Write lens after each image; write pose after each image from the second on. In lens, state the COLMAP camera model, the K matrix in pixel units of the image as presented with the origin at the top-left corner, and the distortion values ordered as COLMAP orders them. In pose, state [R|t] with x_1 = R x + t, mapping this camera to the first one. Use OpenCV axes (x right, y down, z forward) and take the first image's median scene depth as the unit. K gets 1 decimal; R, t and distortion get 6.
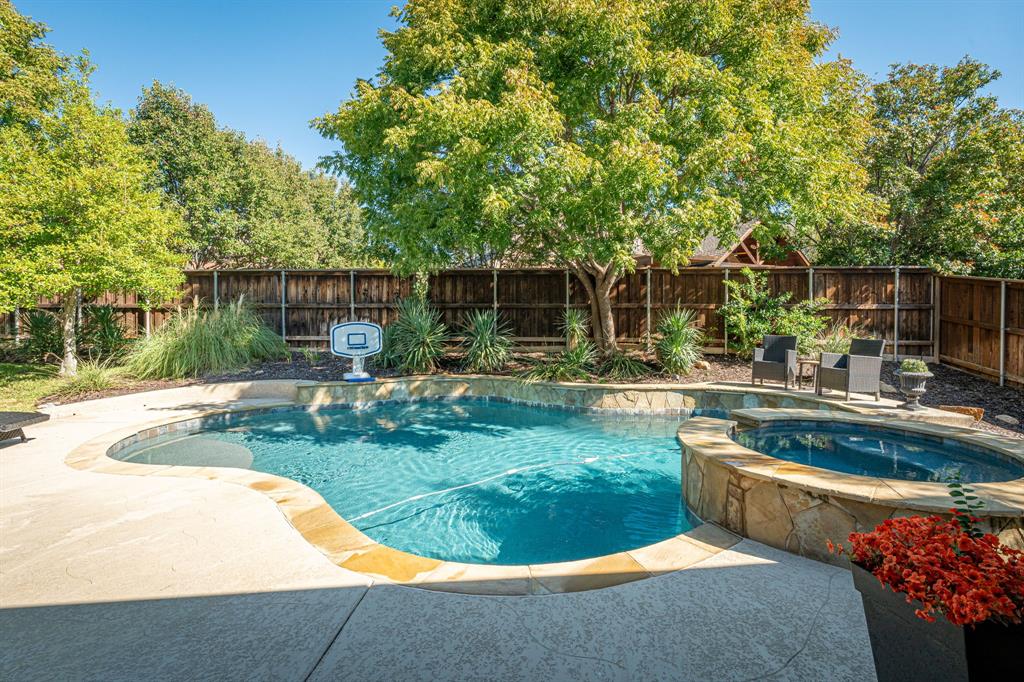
lens RADIAL K [[450.3, 0, 504.4], [0, 450.3, 324.4], [0, 0, 1]] dist [0.000790, 0.001489]
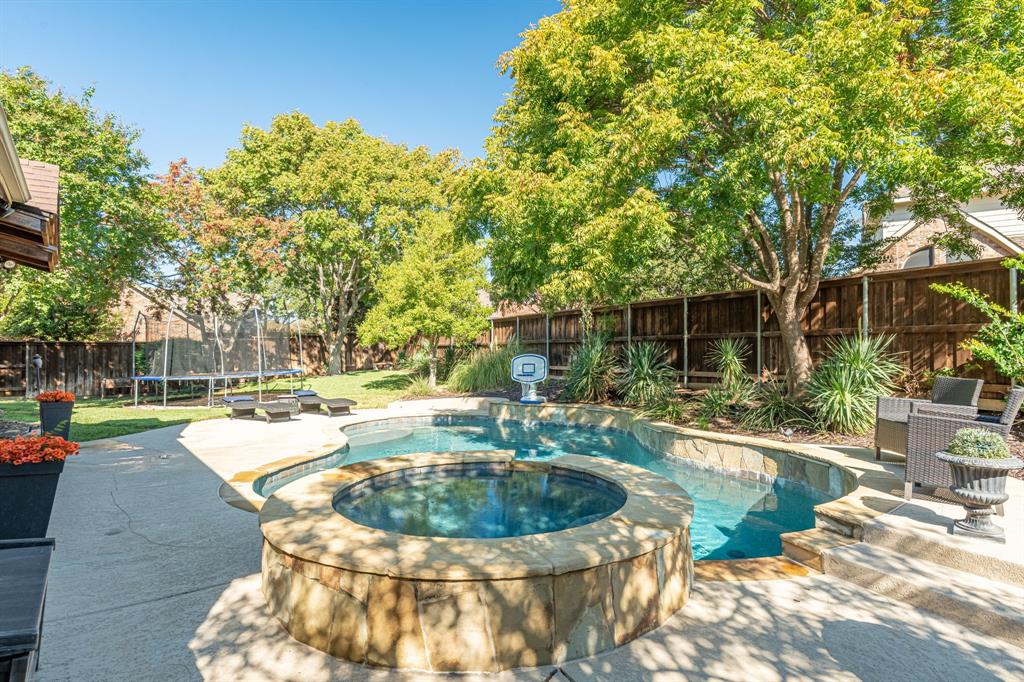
lens RADIAL K [[450.3, 0, 508.3], [0, 450.3, 347.4], [0, 0, 1]] dist [0.000790, 0.001489]
pose [[0.639222, -0.011423, -0.768937, 0.546627], [-0.007379, 0.999753, -0.020986, 0.002109], [0.768987, 0.019089, 0.638980, 0.173922]]
